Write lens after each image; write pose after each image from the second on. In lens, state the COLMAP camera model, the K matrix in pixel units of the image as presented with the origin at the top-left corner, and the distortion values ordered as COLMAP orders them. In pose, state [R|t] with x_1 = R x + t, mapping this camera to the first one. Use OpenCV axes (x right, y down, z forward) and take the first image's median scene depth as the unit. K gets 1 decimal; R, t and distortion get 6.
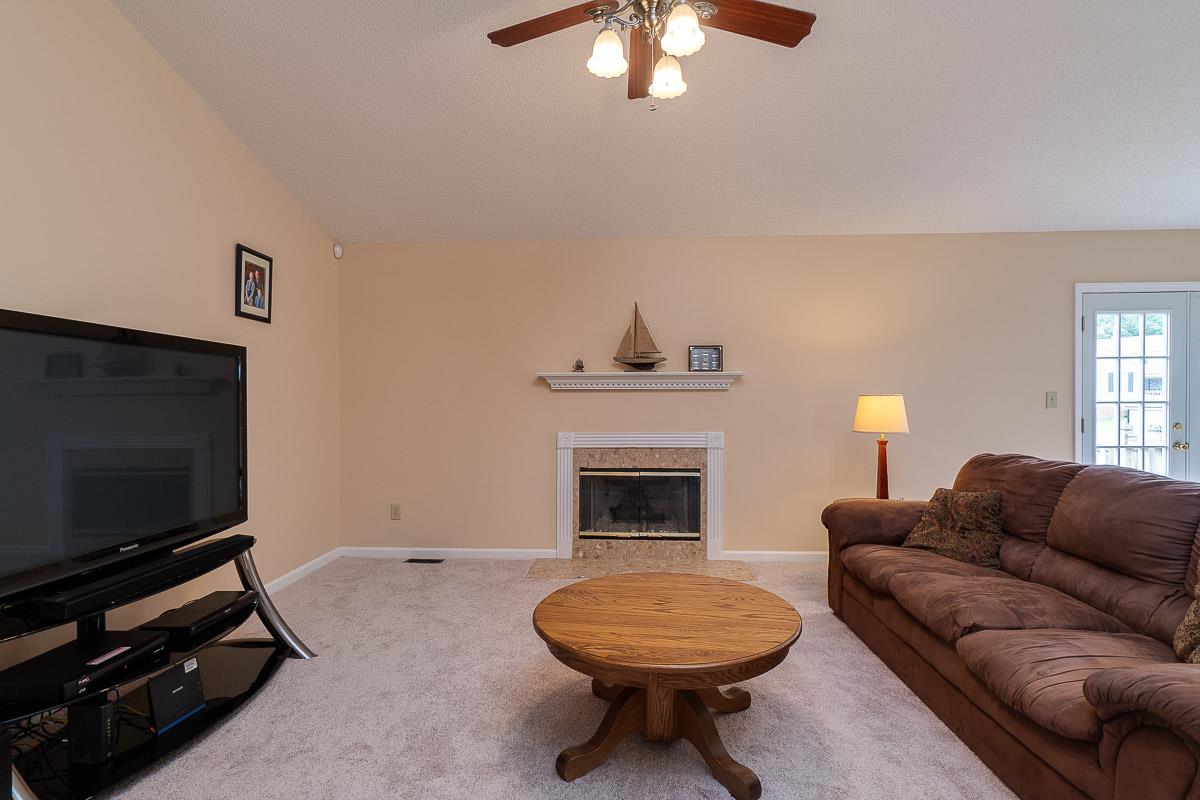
lens RADIAL K [[596.2, 0, 601.8], [0, 596.2, 399.3], [0, 0, 1]] dist [0.006086, -0.001617]
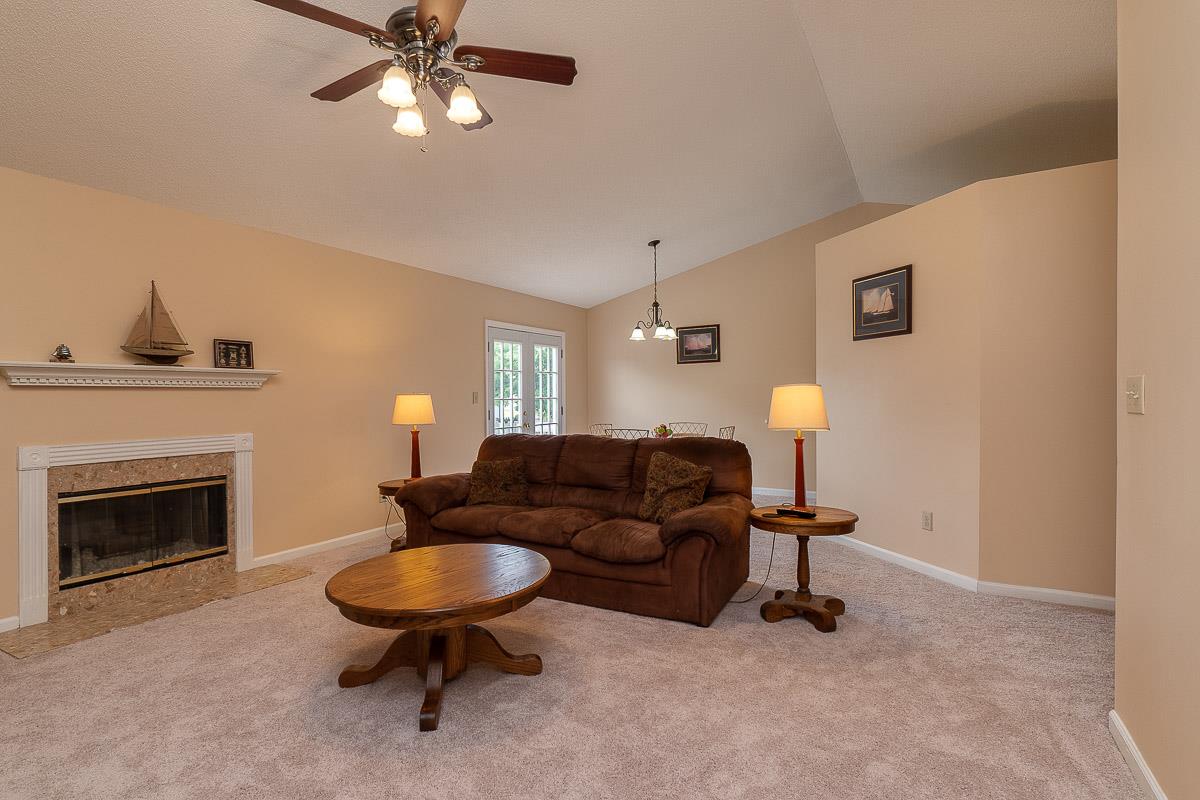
lens RADIAL K [[596.2, 0, 602.8], [0, 596.2, 396.7], [0, 0, 1]] dist [0.006086, -0.001617]
pose [[0.445431, -0.001563, 0.895315, -0.400478], [0.002926, 0.999996, 0.000290, -0.001734], [-0.895312, 0.002491, 0.445433, 0.079750]]
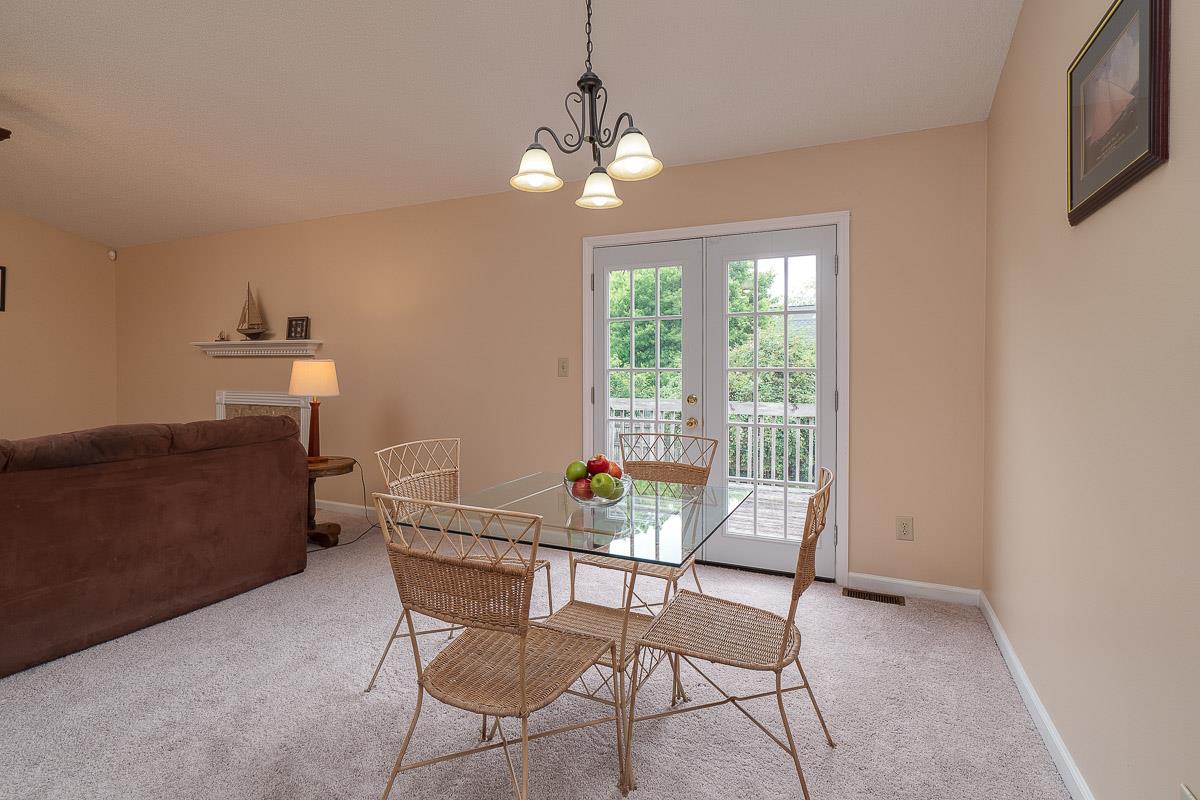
lens RADIAL K [[596.2, 0, 610.6], [0, 596.2, 367.0], [0, 0, 1]] dist [0.006086, -0.001617]
pose [[0.919906, 0.007110, -0.392075, 1.171153], [-0.007225, 0.999973, 0.001181, -0.000763], [0.392072, 0.001746, 0.919933, 0.186289]]
